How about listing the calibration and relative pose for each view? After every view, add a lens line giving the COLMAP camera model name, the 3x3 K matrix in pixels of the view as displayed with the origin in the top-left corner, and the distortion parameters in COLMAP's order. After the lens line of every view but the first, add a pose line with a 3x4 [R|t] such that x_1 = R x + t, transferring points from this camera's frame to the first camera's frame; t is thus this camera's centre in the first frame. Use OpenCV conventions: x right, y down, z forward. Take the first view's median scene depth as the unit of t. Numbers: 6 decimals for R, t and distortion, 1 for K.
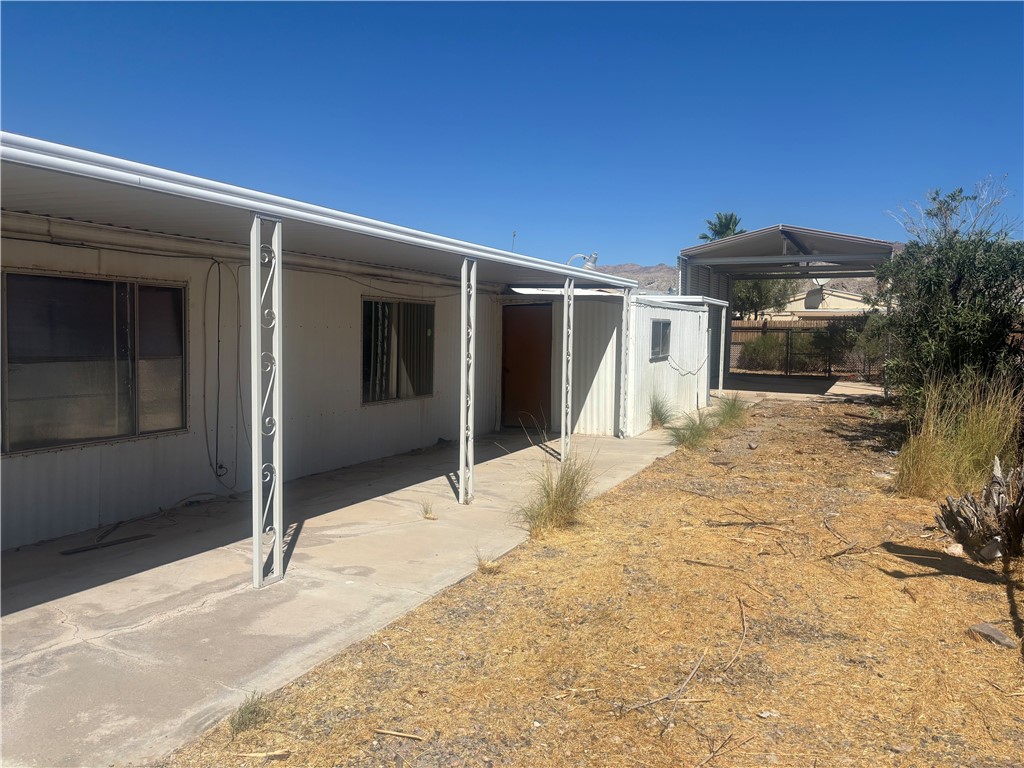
lens RADIAL K [[789.0, 0, 512.0], [0, 789.0, 384.0], [0, 0, 1]] dist [0.005732, 0.000980]
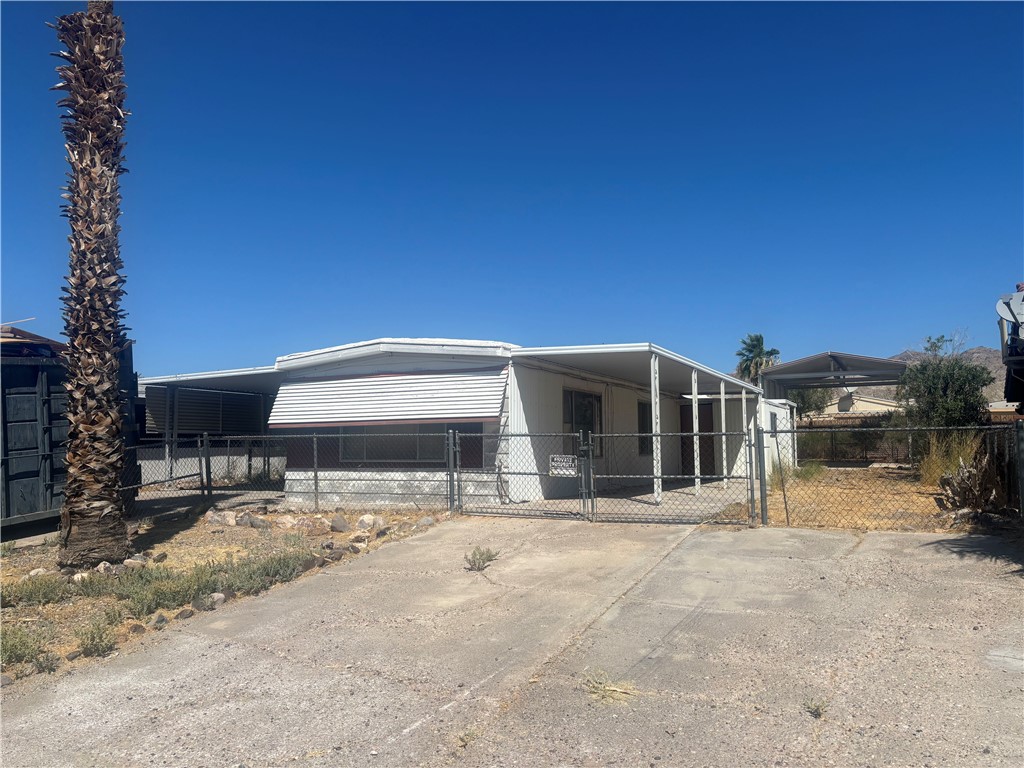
lens RADIAL K [[789.0, 0, 512.0], [0, 789.0, 384.0], [0, 0, 1]] dist [0.005732, 0.000980]
pose [[0.999609, -0.022379, -0.016753, -0.169340], [0.019683, 0.988987, -0.146687, 0.047336], [0.019851, 0.146300, 0.989041, -0.344439]]
